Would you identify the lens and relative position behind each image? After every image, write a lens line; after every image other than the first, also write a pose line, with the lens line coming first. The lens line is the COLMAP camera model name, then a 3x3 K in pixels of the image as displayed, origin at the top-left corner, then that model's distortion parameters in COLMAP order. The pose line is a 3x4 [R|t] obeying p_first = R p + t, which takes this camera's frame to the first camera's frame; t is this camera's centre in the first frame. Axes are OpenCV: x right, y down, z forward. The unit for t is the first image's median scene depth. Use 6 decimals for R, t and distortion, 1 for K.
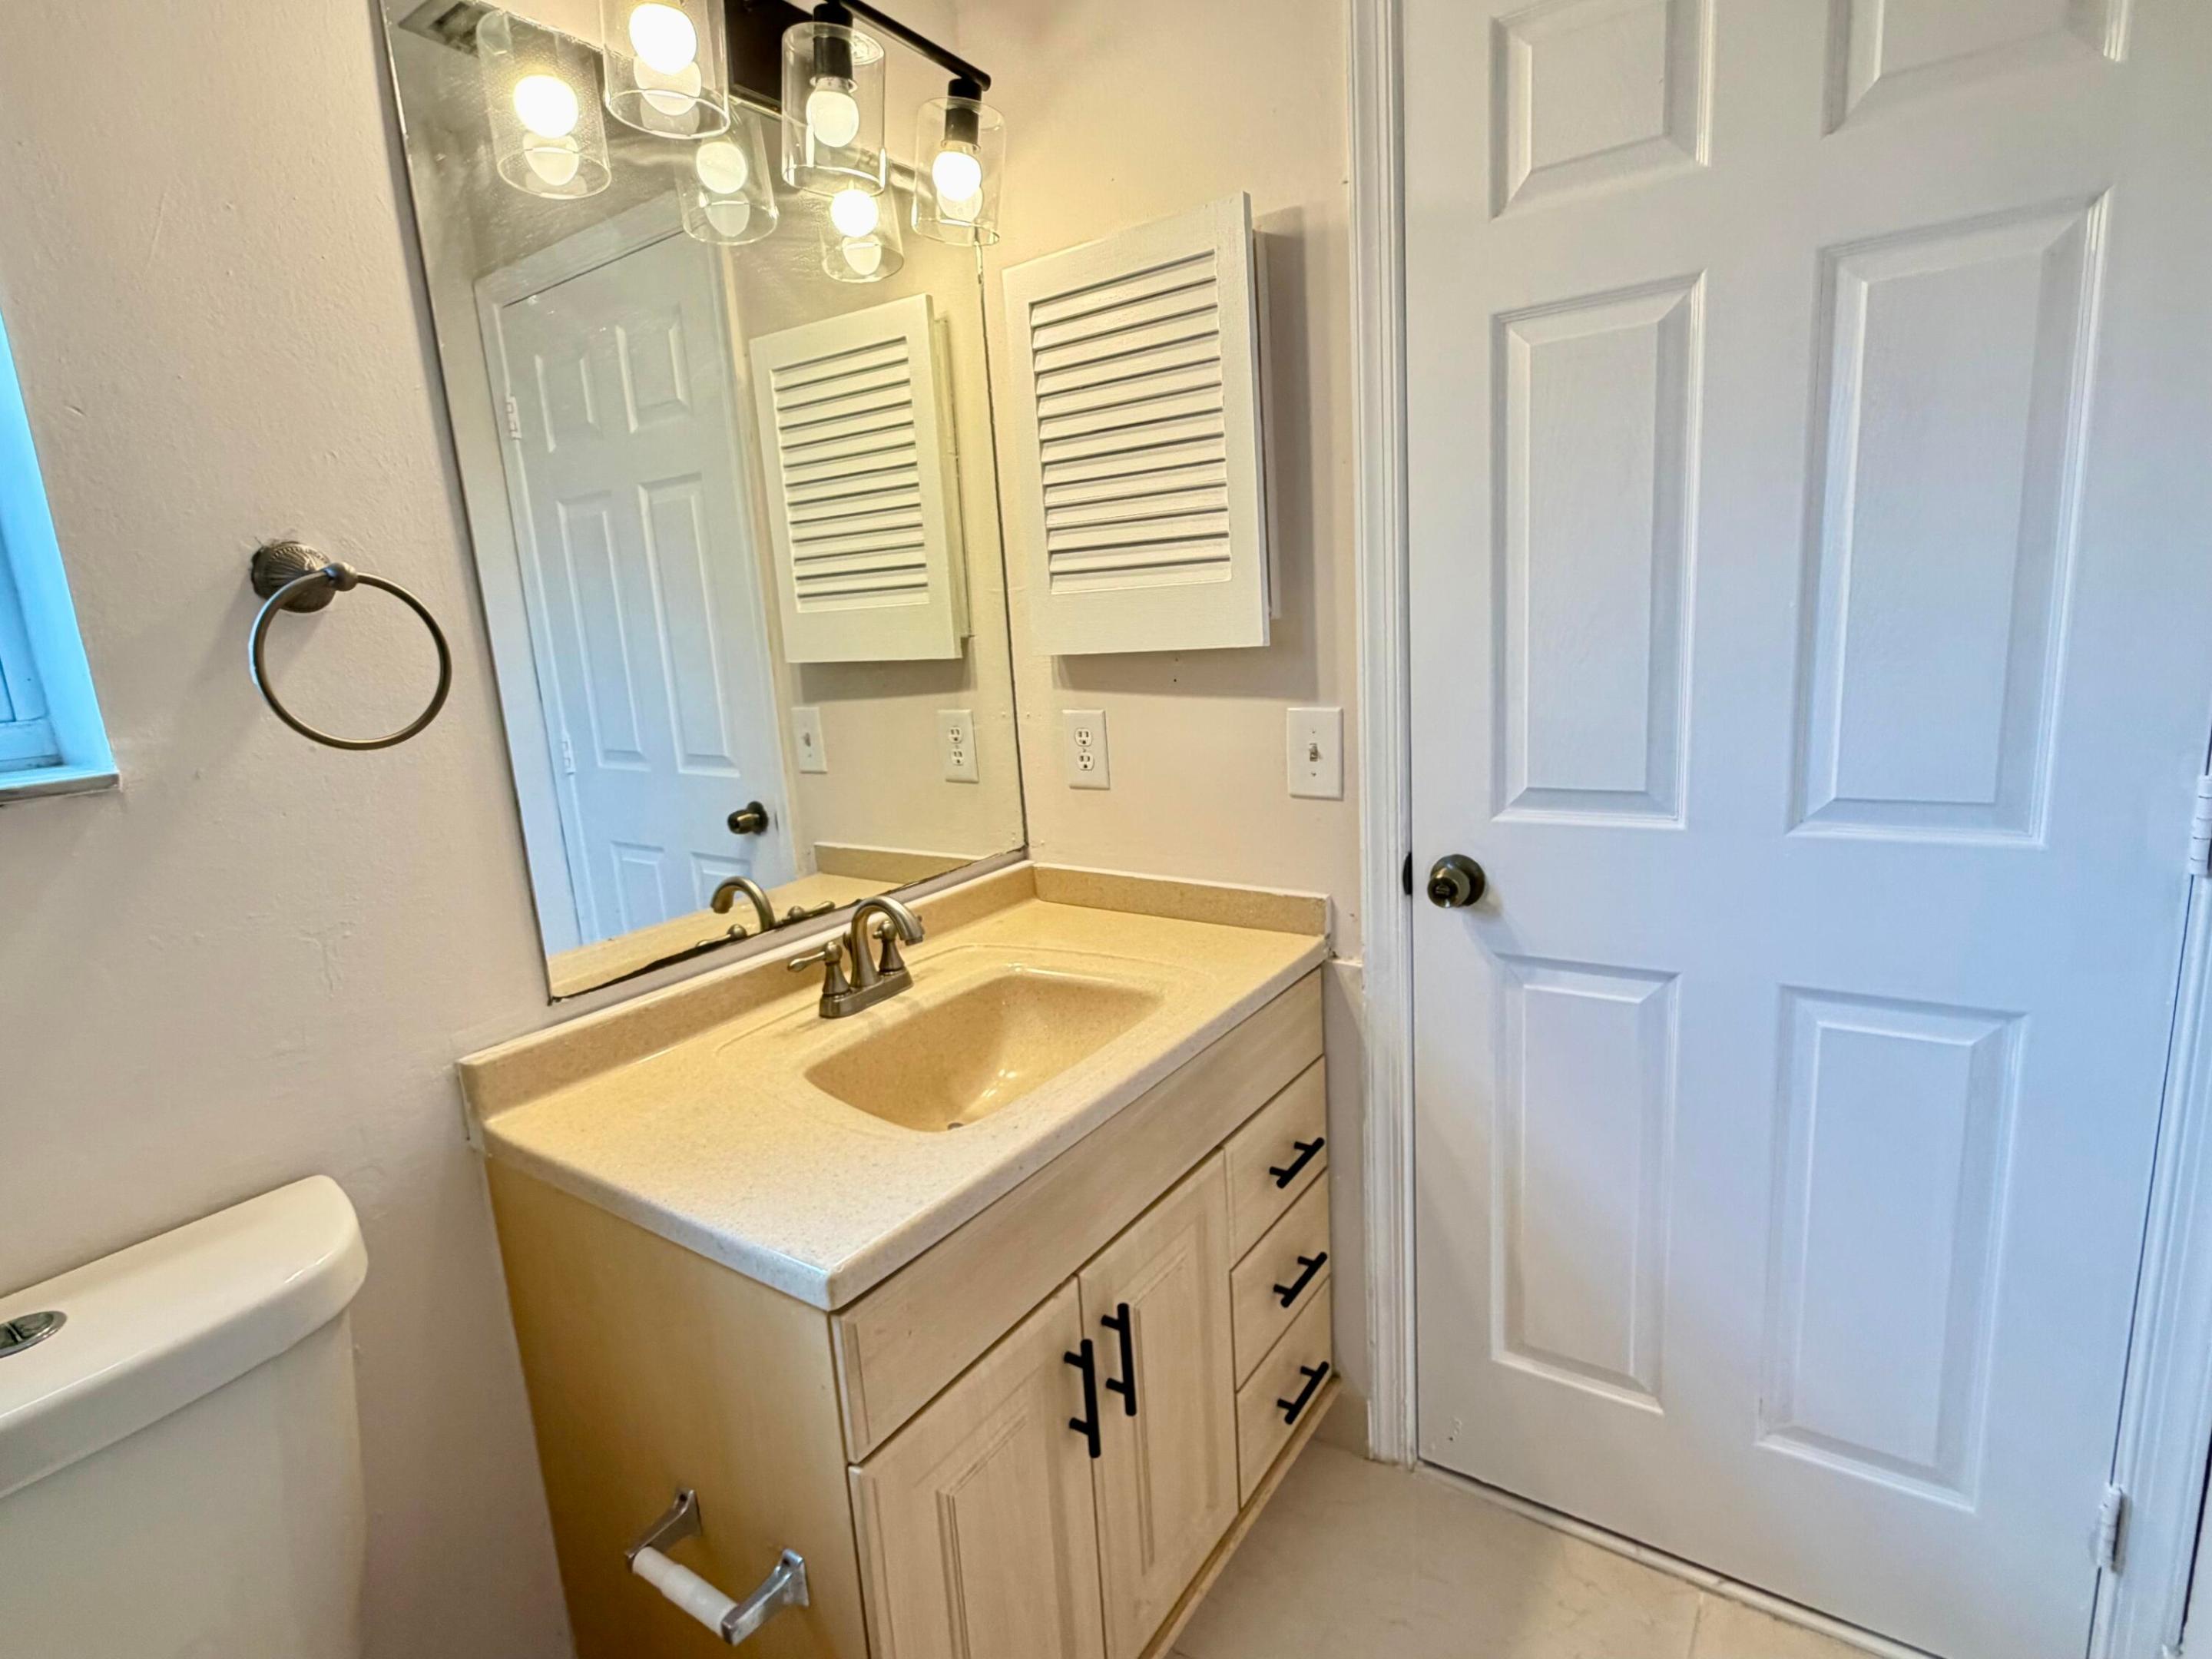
lens RADIAL K [[1103.7, 0, 1102.5], [0, 1103.7, 834.6], [0, 0, 1]] dist [0.000109, 0.000256]
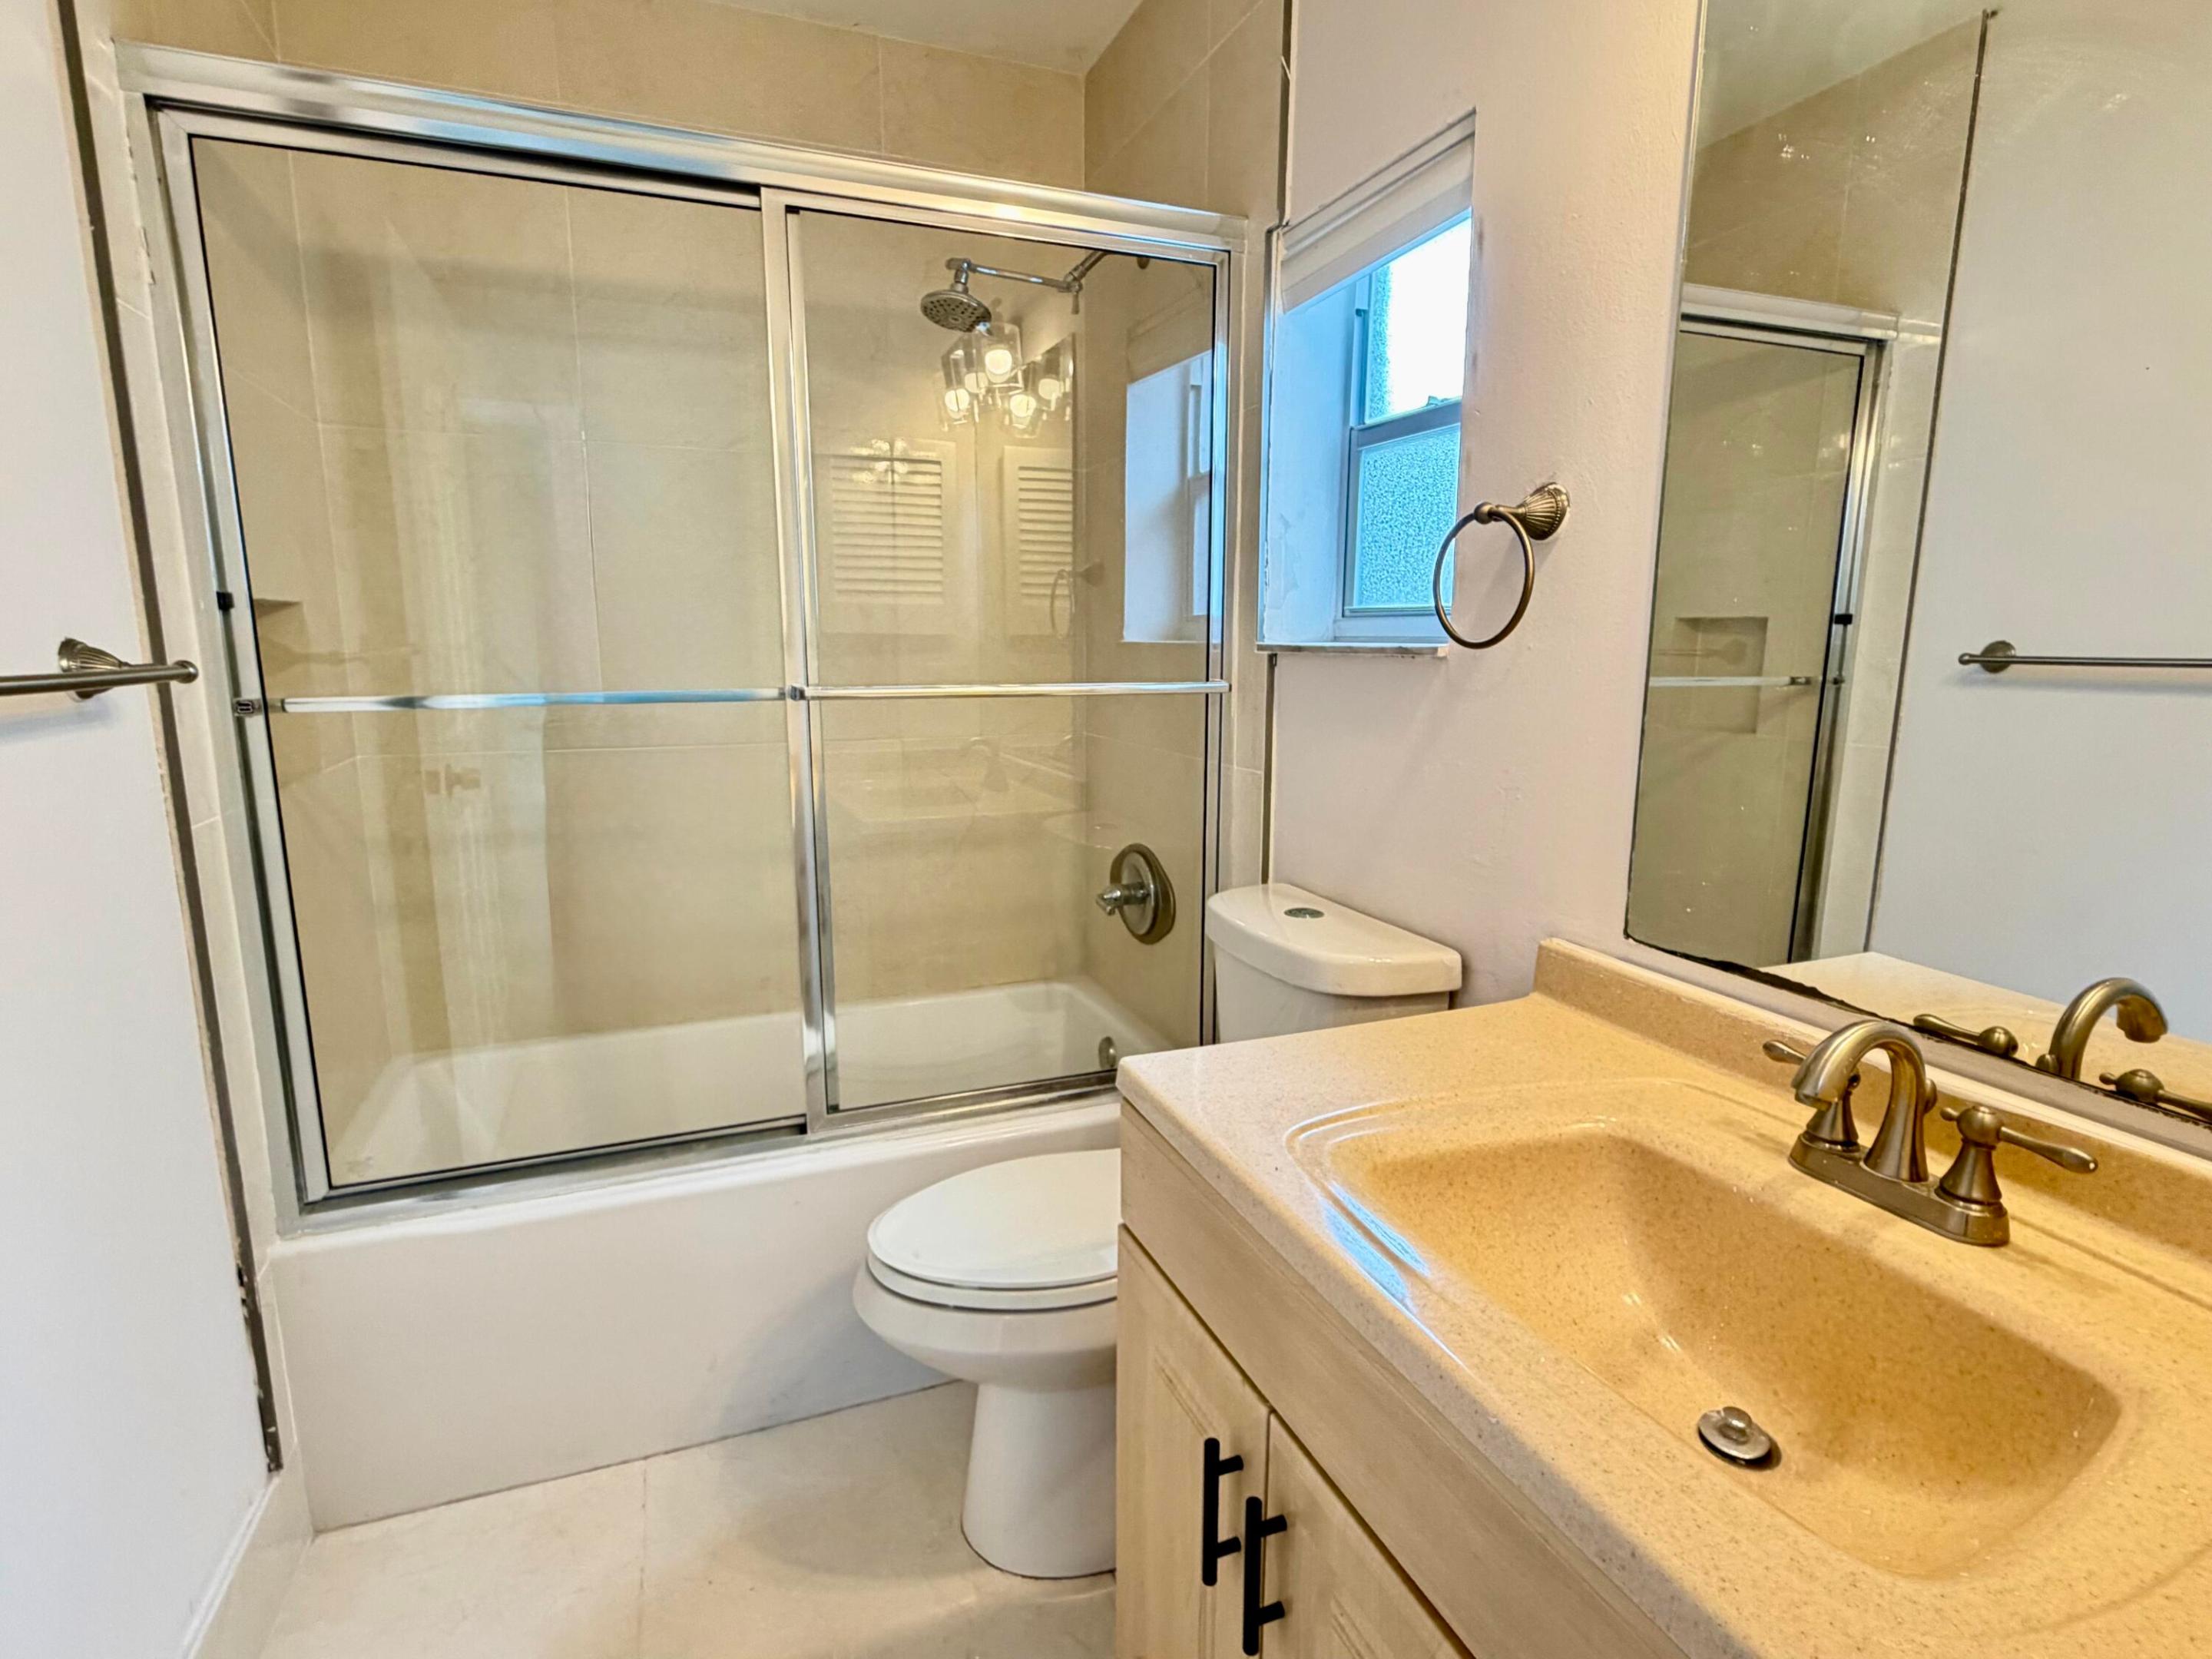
lens RADIAL K [[1103.7, 0, 1102.5], [0, 1103.7, 834.6], [0, 0, 1]] dist [0.000109, 0.000256]
pose [[-0.558158, 0.206609, -0.803600, 0.470585], [-0.129850, 0.934818, 0.330536, -0.175346], [0.819511, 0.288839, -0.494948, 0.956300]]
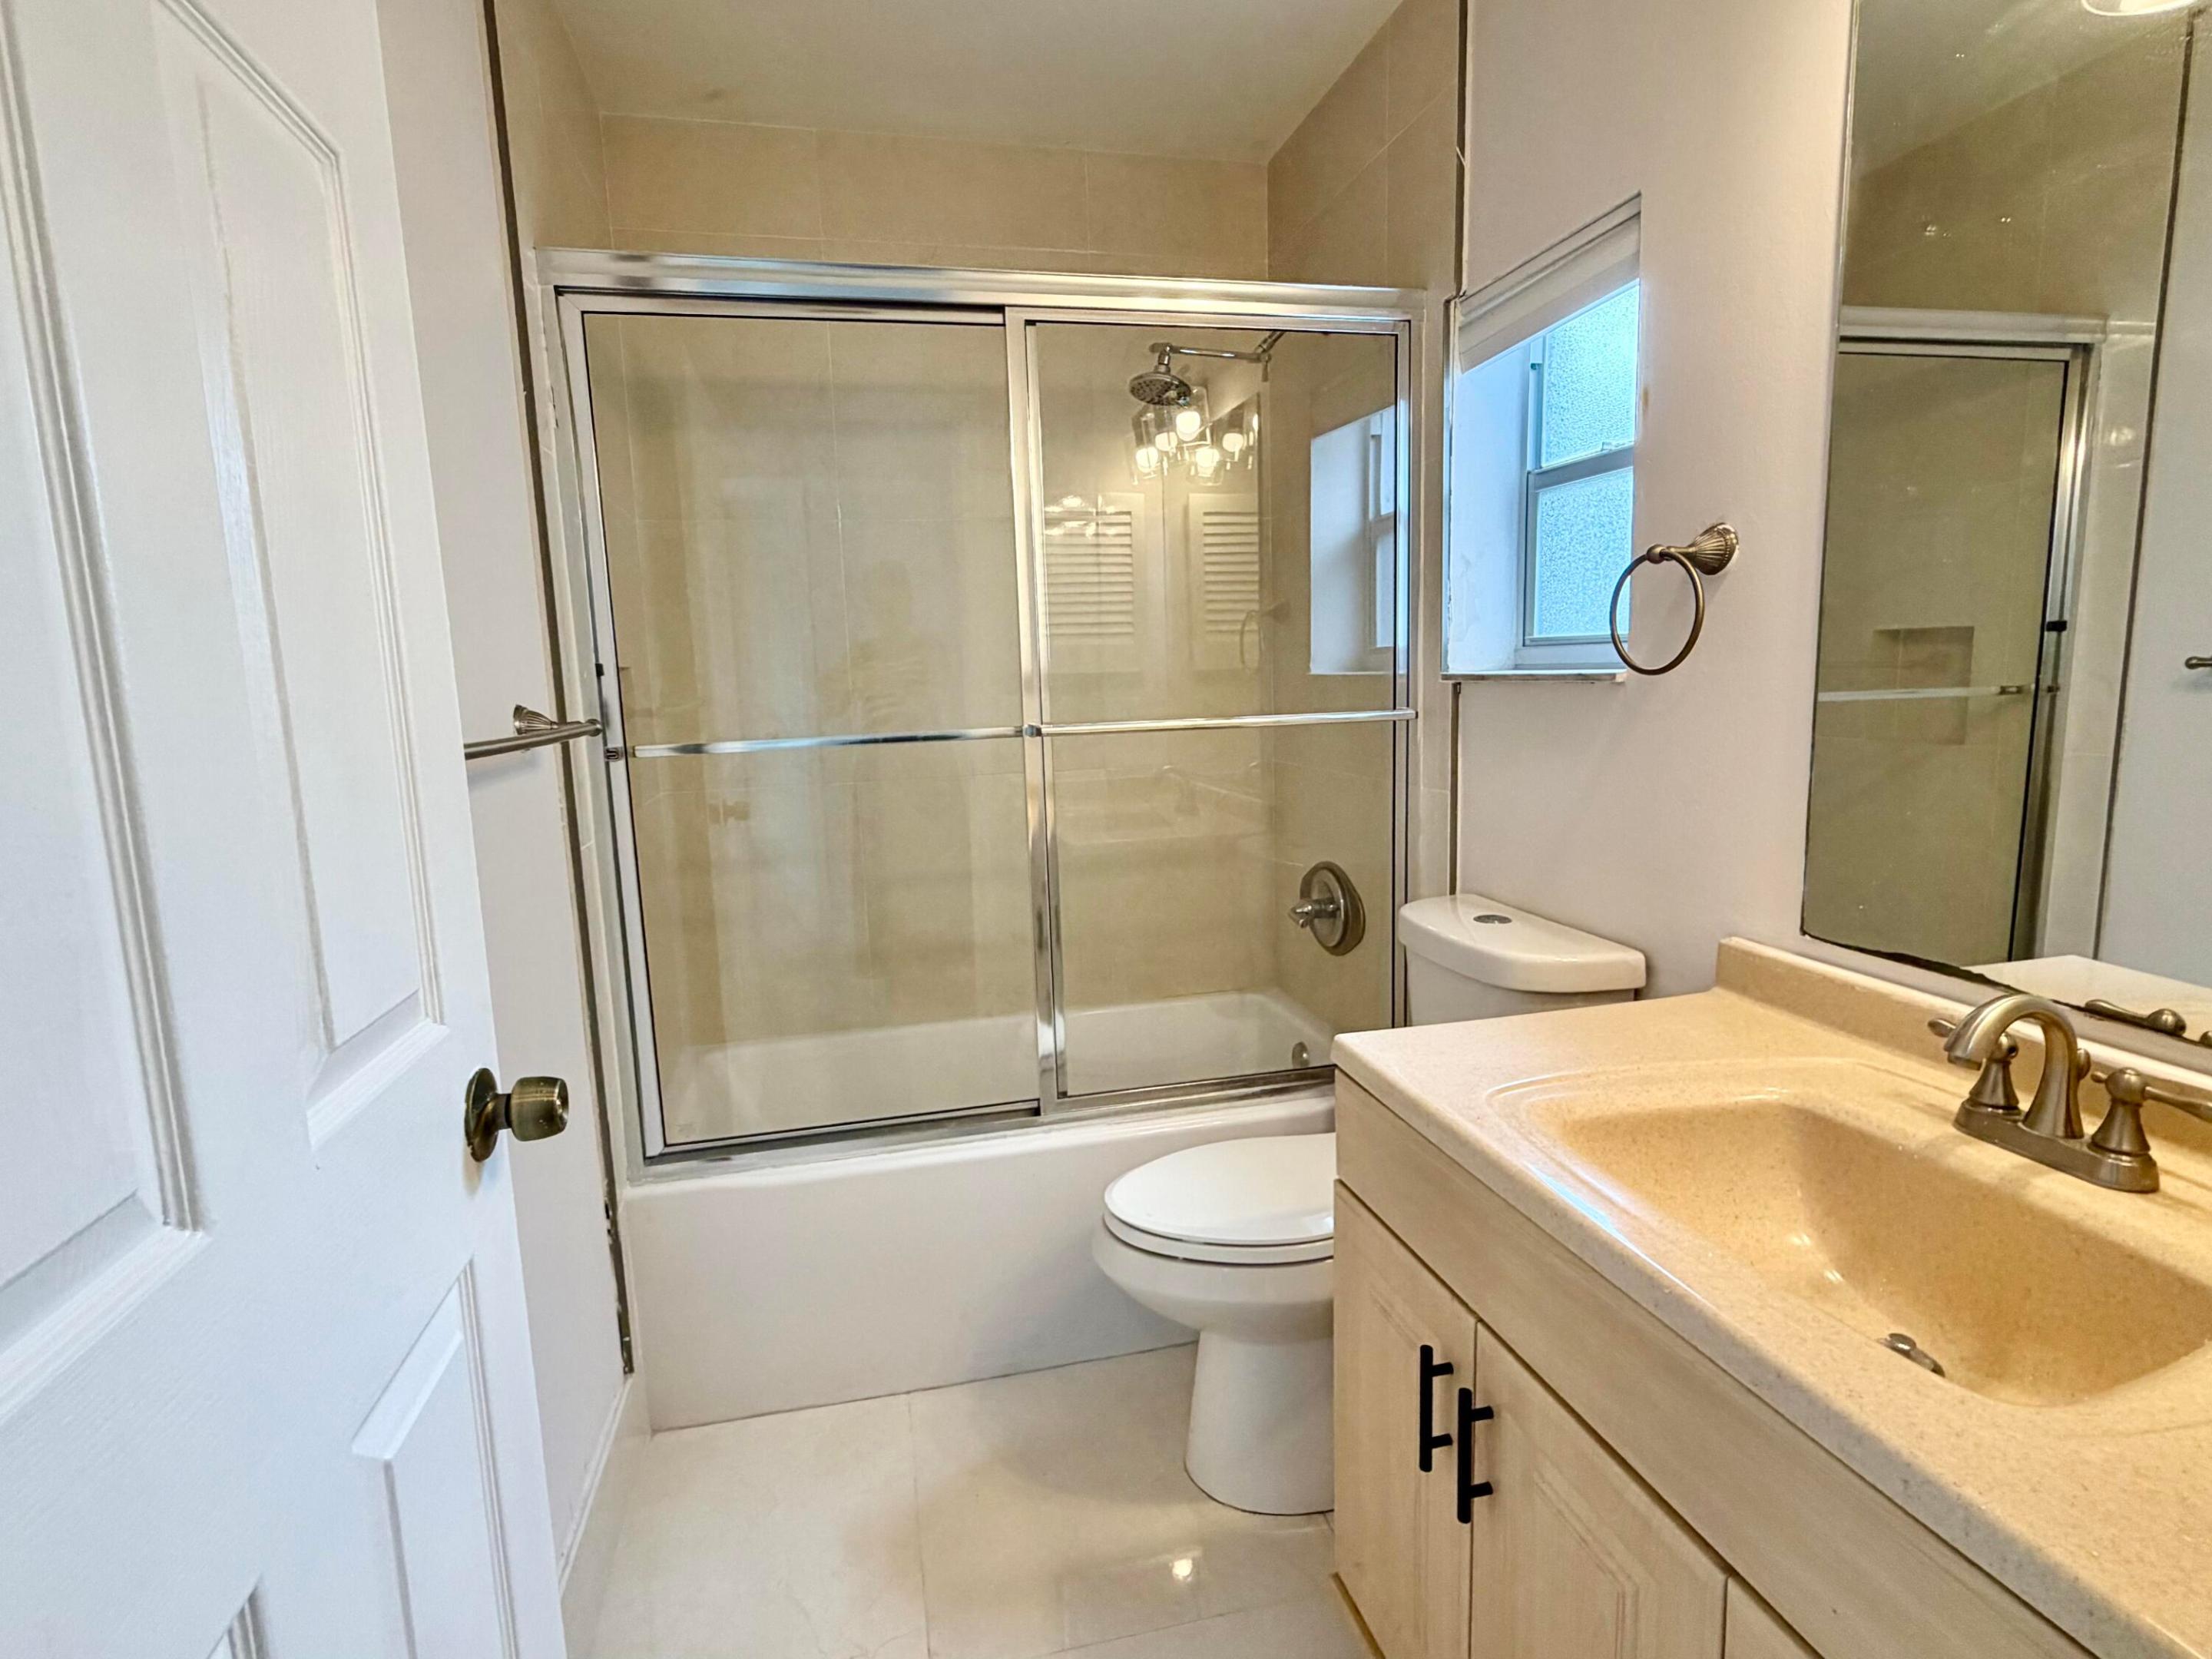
lens RADIAL K [[1103.7, 0, 1102.5], [0, 1103.7, 834.6], [0, 0, 1]] dist [0.000109, 0.000256]
pose [[-0.670214, 0.193172, -0.716587, 0.625414], [-0.070632, 0.944549, 0.320685, -0.208396], [0.738799, 0.265541, -0.619406, 1.007629]]
